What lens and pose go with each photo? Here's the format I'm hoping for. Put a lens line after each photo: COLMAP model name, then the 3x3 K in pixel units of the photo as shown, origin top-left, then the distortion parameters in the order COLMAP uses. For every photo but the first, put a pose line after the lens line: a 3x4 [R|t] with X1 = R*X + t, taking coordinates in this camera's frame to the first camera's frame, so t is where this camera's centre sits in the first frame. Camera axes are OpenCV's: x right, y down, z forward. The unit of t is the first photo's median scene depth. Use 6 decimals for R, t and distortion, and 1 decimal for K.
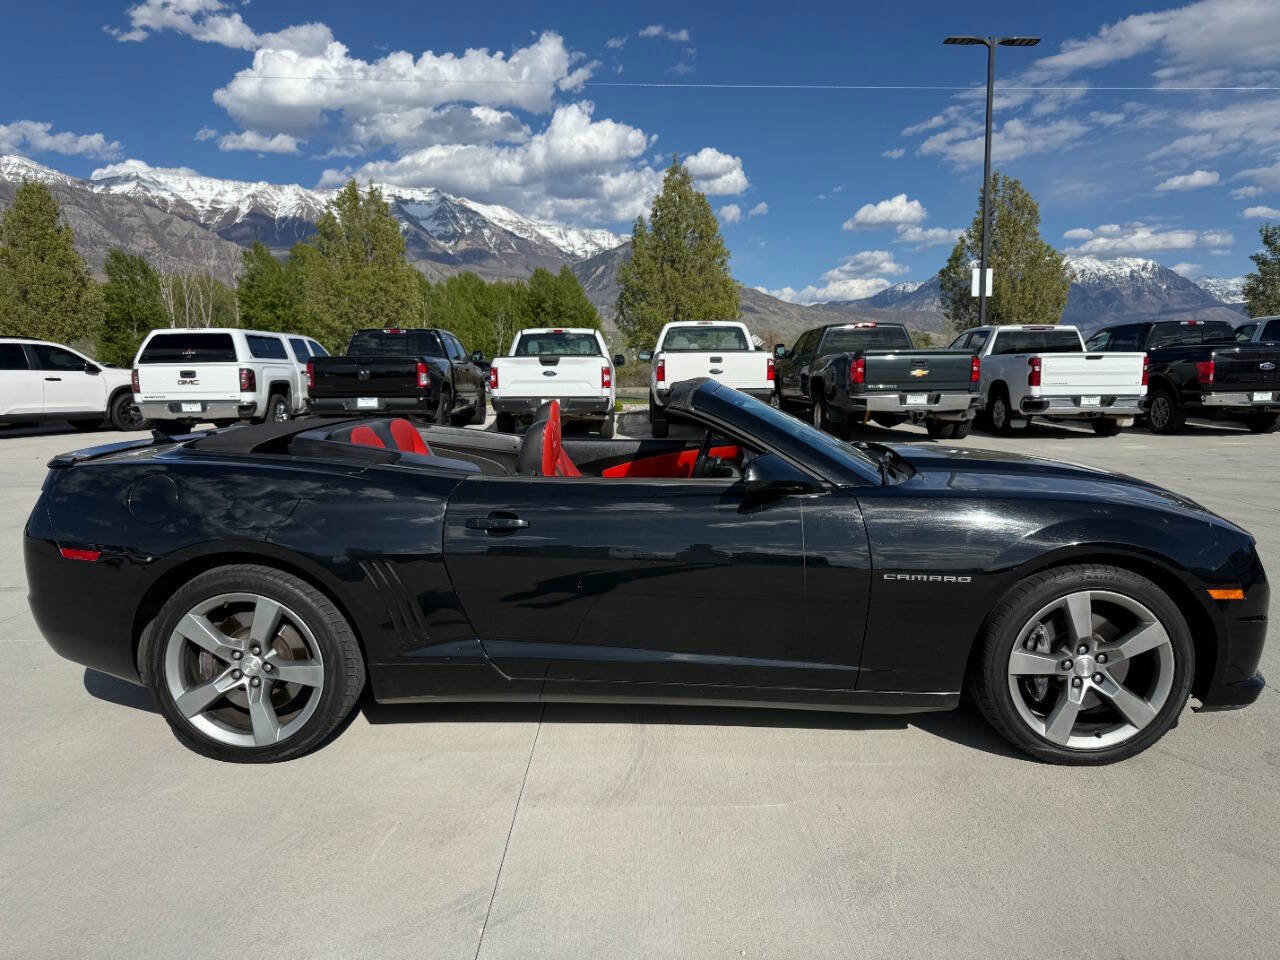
lens RADIAL K [[957.5, 0, 627.1], [0, 957.5, 483.6], [0, 0, 1]] dist [0.005014, -0.011215]
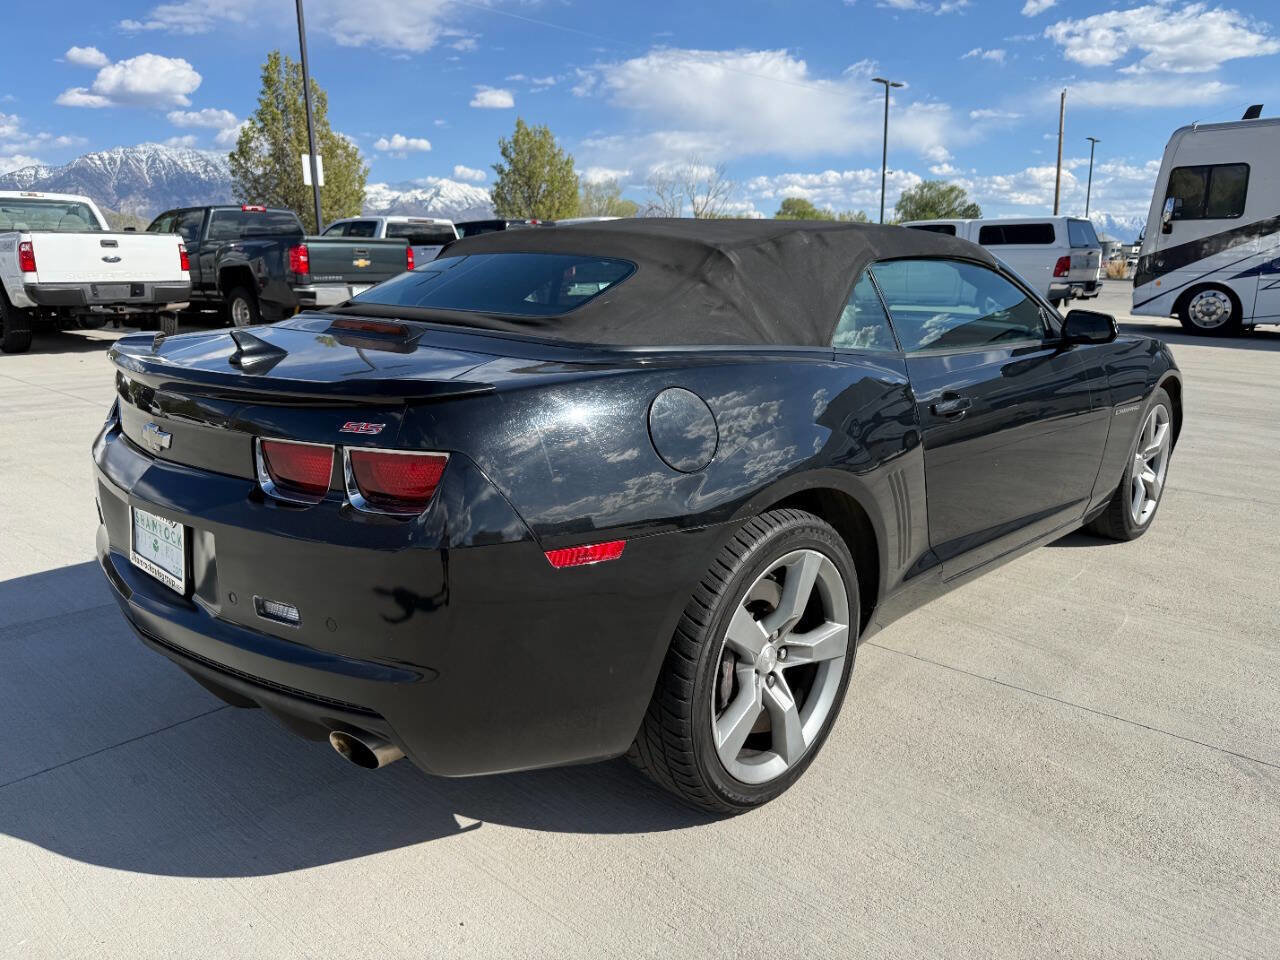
lens RADIAL K [[957.5, 0, 631.1], [0, 957.5, 488.7], [0, 0, 1]] dist [0.005014, -0.011215]
pose [[0.671416, -0.158506, 0.723931, -0.157698], [0.081394, 0.986722, 0.140554, -0.005446], [-0.736597, -0.035446, 0.675402, 0.111711]]
